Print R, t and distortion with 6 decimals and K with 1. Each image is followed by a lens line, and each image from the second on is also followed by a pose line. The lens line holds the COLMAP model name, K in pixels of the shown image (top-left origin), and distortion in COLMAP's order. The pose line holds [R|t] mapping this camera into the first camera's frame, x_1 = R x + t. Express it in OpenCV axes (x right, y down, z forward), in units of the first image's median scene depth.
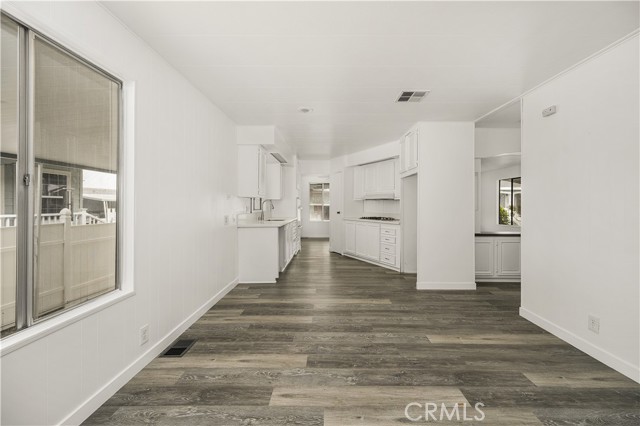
lens RADIAL K [[257.8, 0, 318.0], [0, 257.8, 206.4], [0, 0, 1]] dist [-0.002667, 0.000814]
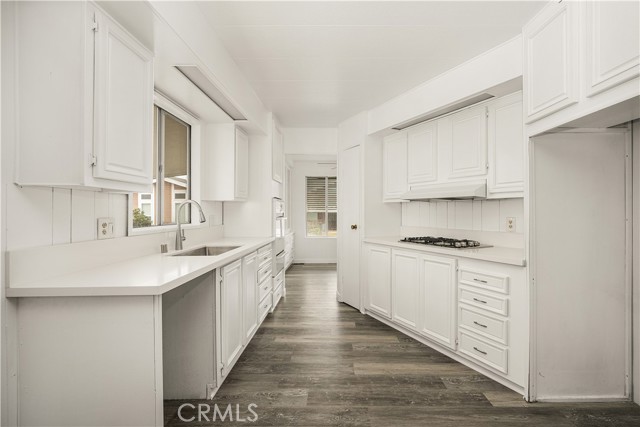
lens RADIAL K [[265.4, 0, 307.7], [0, 265.4, 217.8], [0, 0, 1]] dist [-0.000799, 0.000538]
pose [[0.998124, -0.000637, -0.061217, 0.046757], [0.001801, 0.999819, 0.018955, -0.012616], [0.061194, -0.019030, 0.997944, 1.137119]]
